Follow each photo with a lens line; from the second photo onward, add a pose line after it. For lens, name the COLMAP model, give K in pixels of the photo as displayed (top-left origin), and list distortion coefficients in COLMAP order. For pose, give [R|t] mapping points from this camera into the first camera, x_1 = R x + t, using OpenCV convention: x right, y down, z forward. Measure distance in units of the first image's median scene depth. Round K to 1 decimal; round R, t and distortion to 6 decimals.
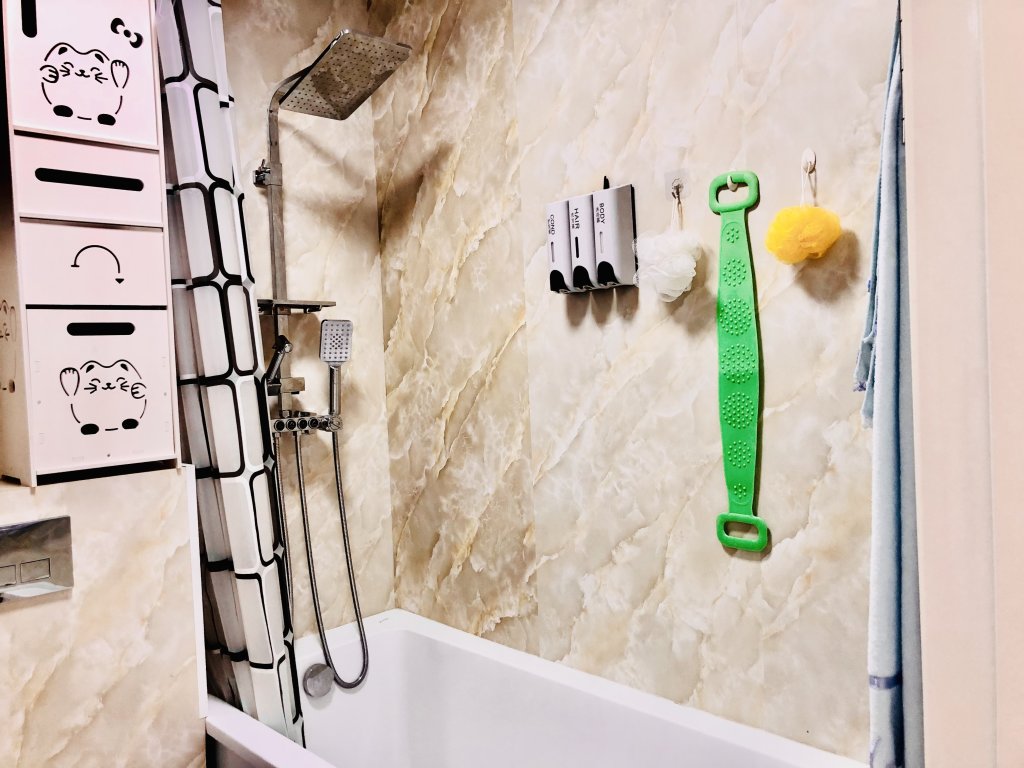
lens RADIAL K [[822.4, 0, 505.7], [0, 822.4, 382.9], [0, 0, 1]] dist [0.048012, -0.039210]
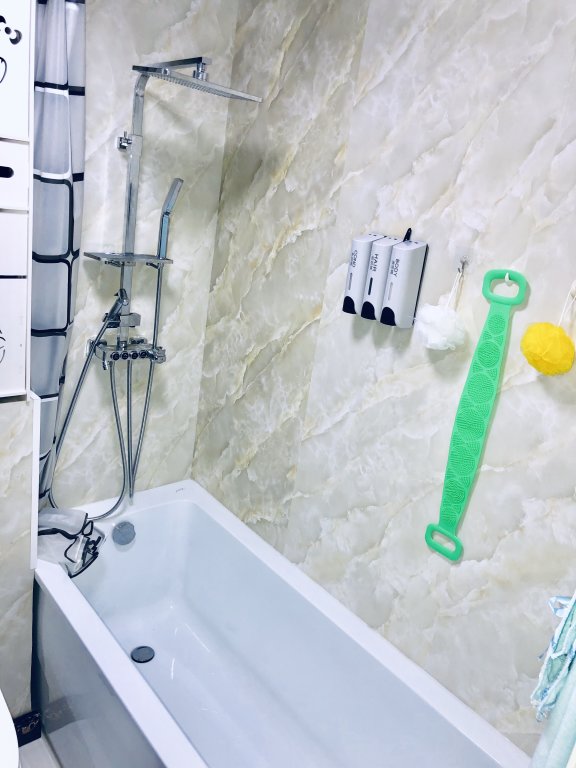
lens RADIAL K [[616.8, 0, 294.1], [0, 616.8, 386.2], [0, 0, 1]] dist [0.048012, -0.039210]
pose [[0.981491, 0.191500, 0.001810, 0.003932], [-0.185241, 0.946932, 0.262688, -0.216156], [0.048591, -0.258161, 0.964879, 0.083936]]
